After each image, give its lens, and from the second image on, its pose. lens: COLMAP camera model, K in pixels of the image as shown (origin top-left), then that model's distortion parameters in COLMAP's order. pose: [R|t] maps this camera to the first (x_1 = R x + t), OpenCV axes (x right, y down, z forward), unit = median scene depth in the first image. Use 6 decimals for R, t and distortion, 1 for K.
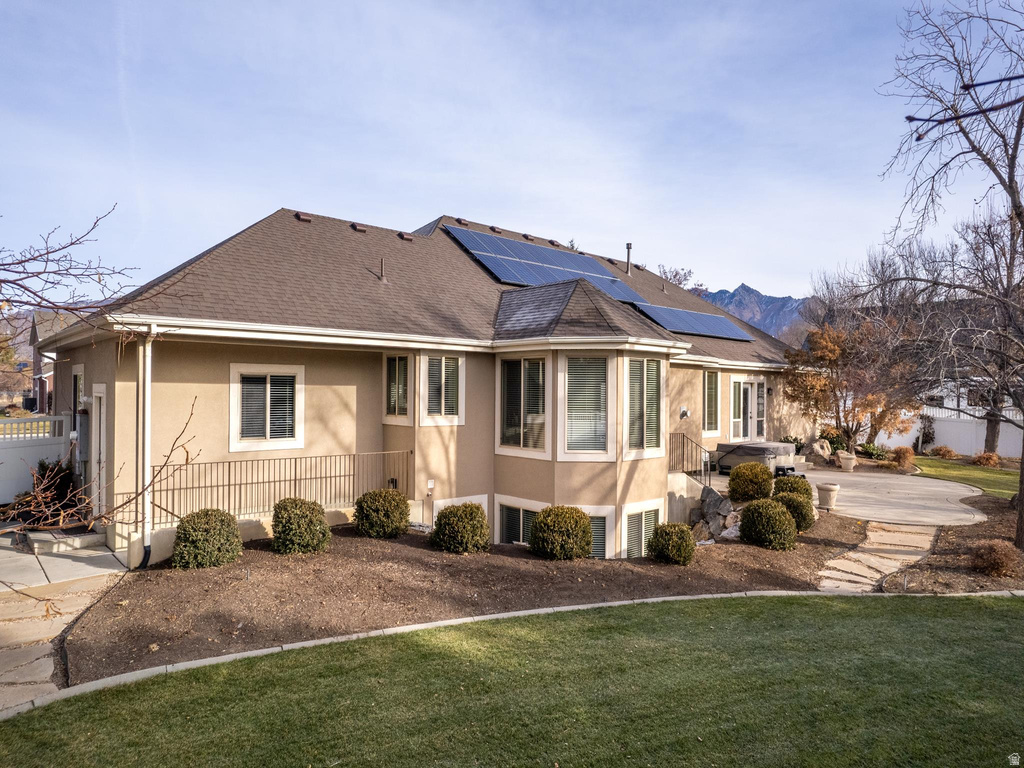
lens RADIAL K [[654.3, 0, 512.0], [0, 654.3, 384.0], [0, 0, 1]] dist [-0.044888, 0.000743]
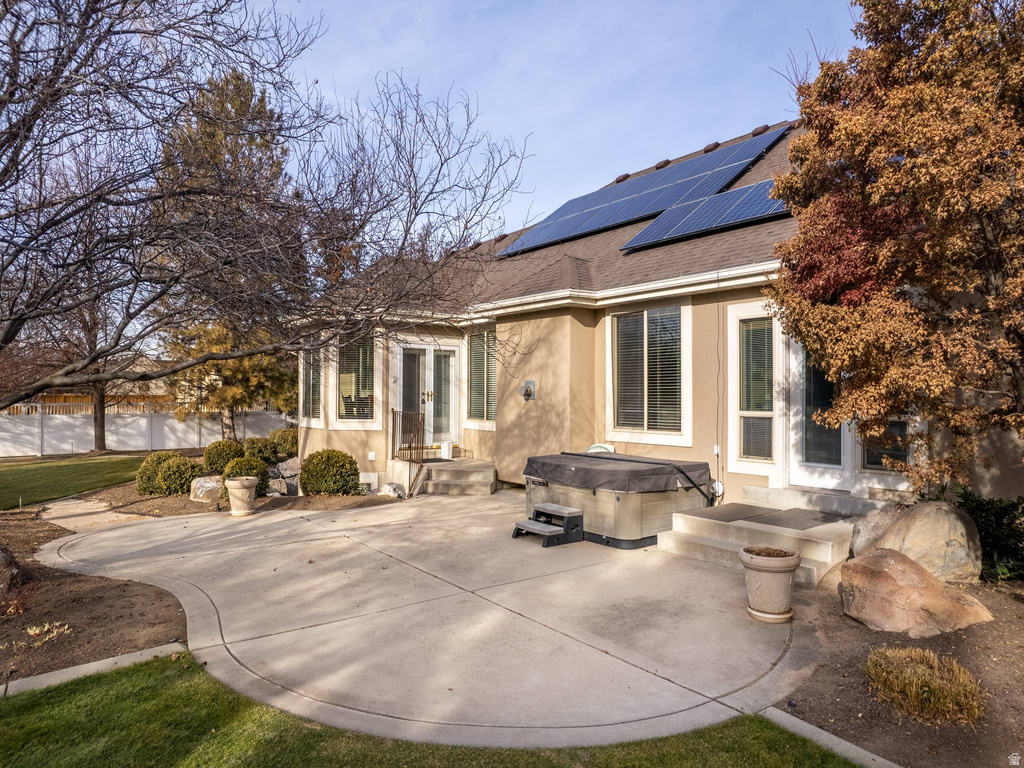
lens RADIAL K [[654.3, 0, 512.0], [0, 654.3, 384.0], [0, 0, 1]] dist [-0.044888, 0.000743]
pose [[-0.082614, -0.042487, -0.995676, 0.870720], [-0.005628, 0.999095, -0.042166, 0.063075], [0.996566, 0.002120, -0.082778, 1.014119]]
